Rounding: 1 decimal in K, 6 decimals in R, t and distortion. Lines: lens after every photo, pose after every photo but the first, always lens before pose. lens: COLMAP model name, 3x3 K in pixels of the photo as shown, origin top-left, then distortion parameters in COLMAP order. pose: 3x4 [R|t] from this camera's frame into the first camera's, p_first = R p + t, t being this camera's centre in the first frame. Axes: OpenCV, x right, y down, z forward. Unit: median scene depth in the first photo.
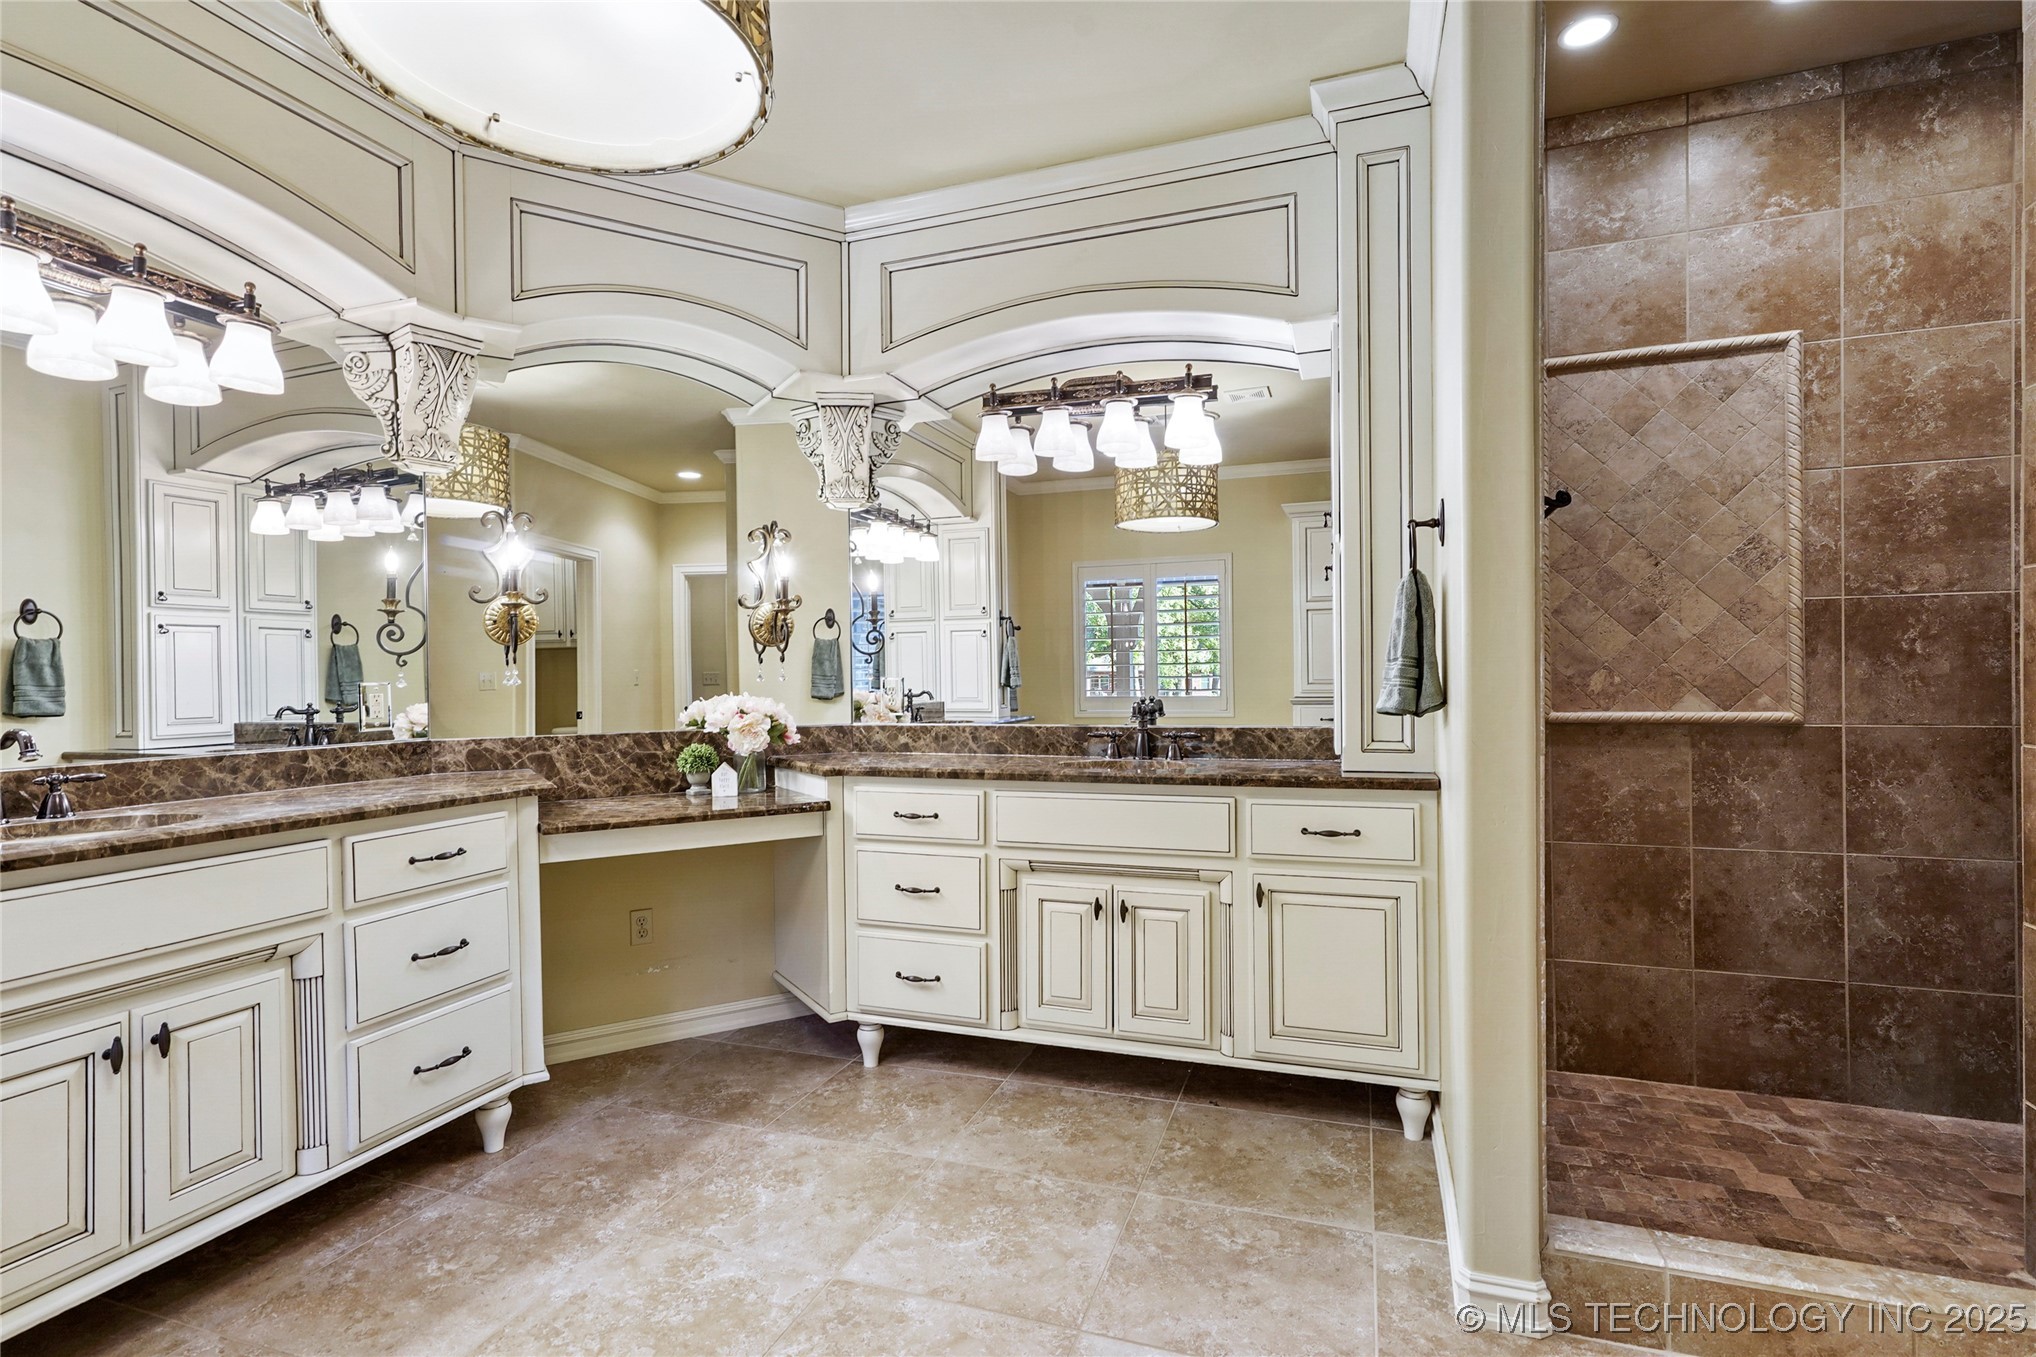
lens RADIAL K [[963.0, 0, 1019.6], [0, 963.0, 695.6], [0, 0, 1]] dist [0.003301, 0.007866]
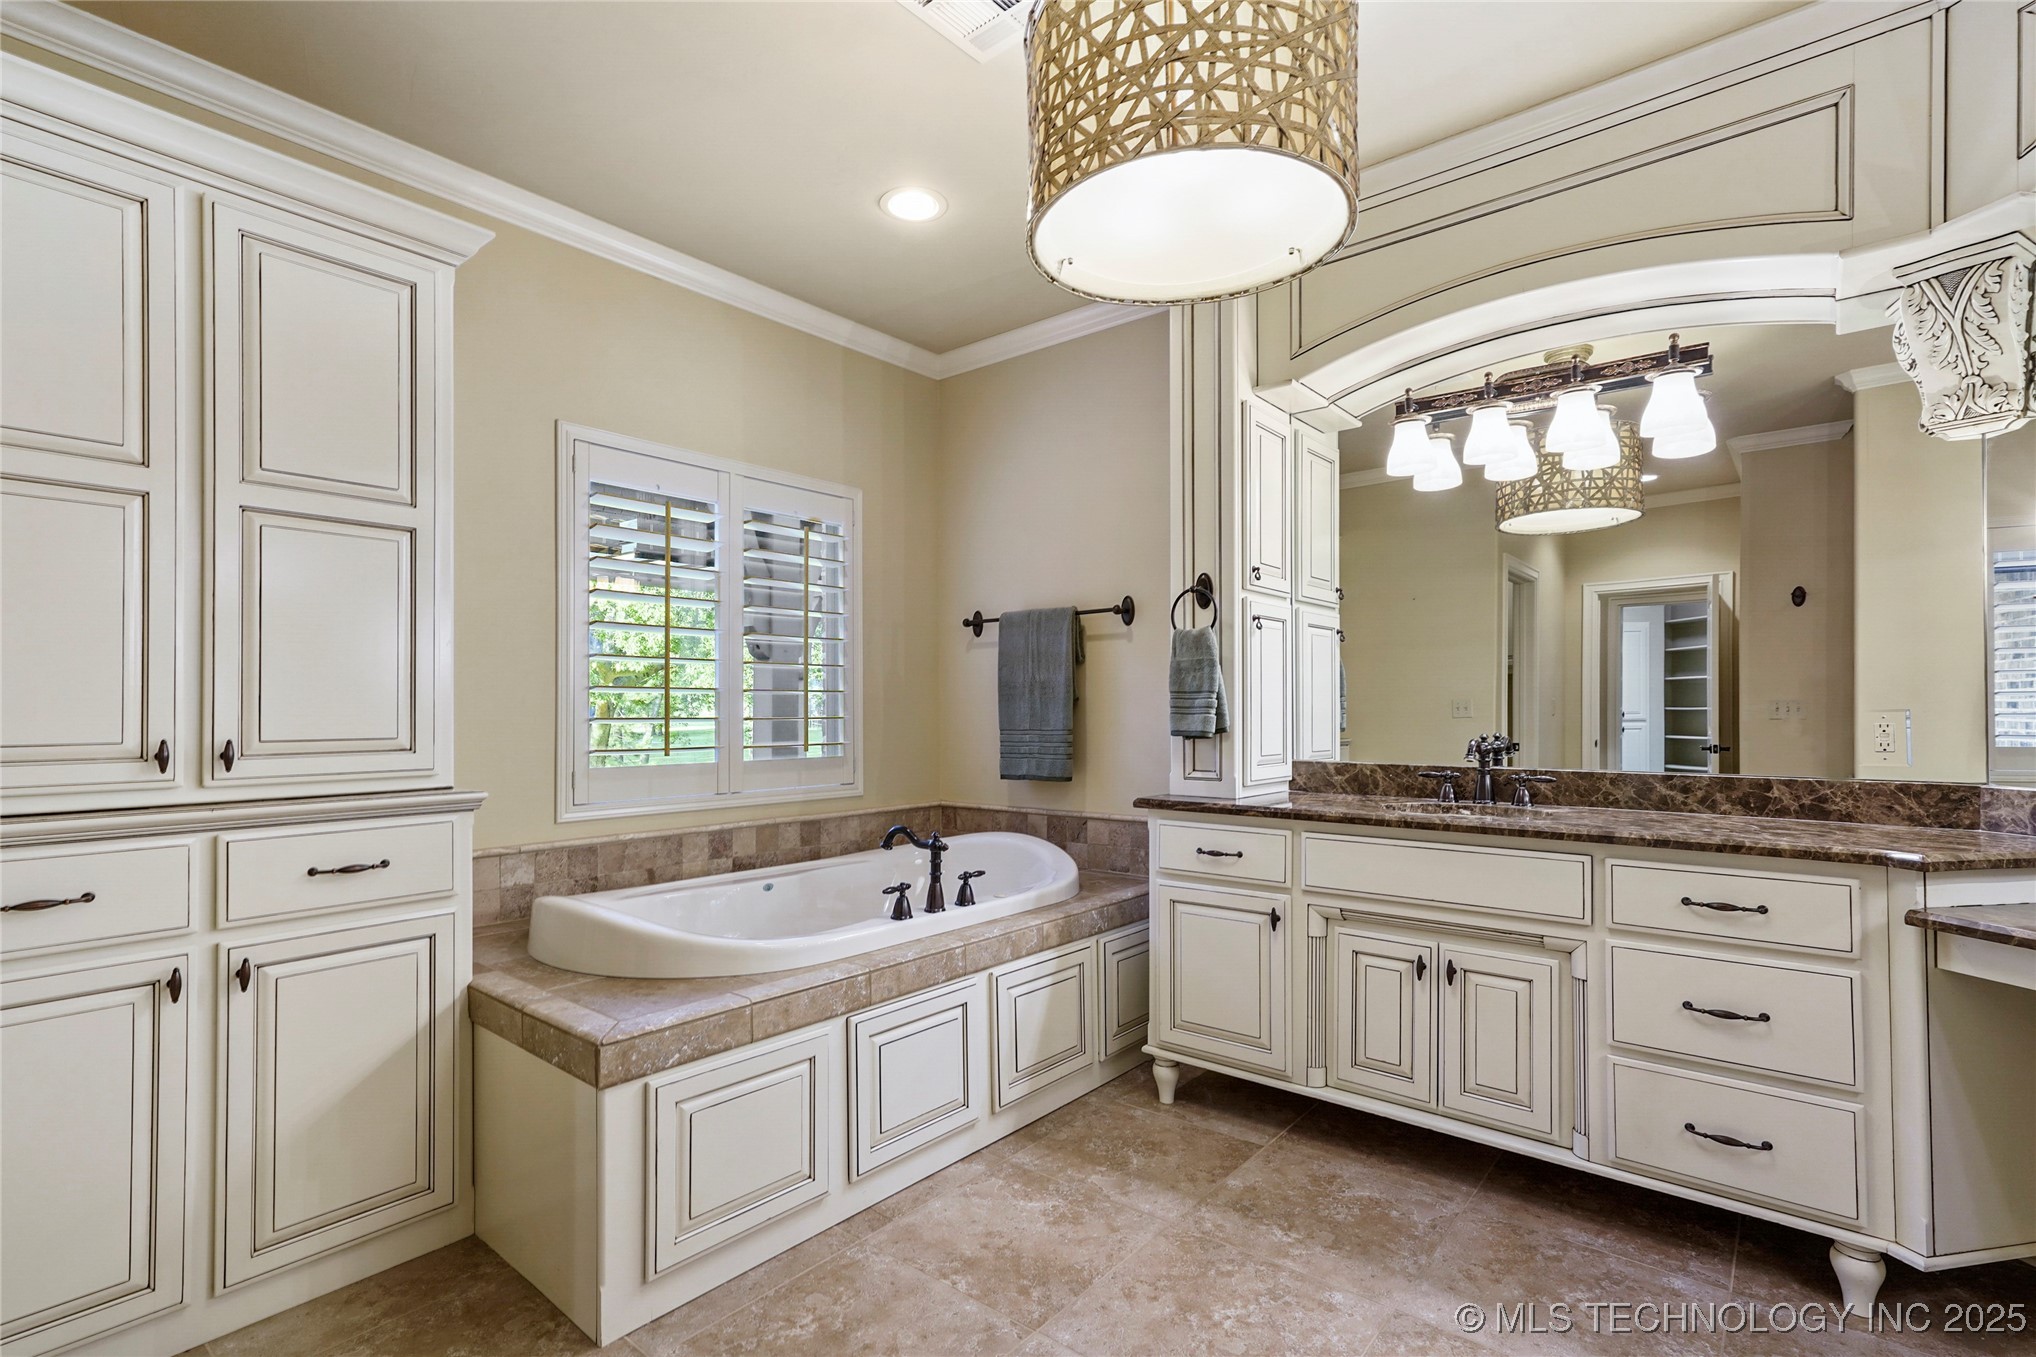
lens RADIAL K [[959.1, 0, 977.8], [0, 959.1, 704.1], [0, 0, 1]] dist [0.000013, -0.000049]
pose [[-0.362316, 0.011625, -0.931983, 0.471051], [-0.010117, 0.999814, 0.016404, -0.027816], [0.932000, 0.015372, -0.362131, 0.673801]]
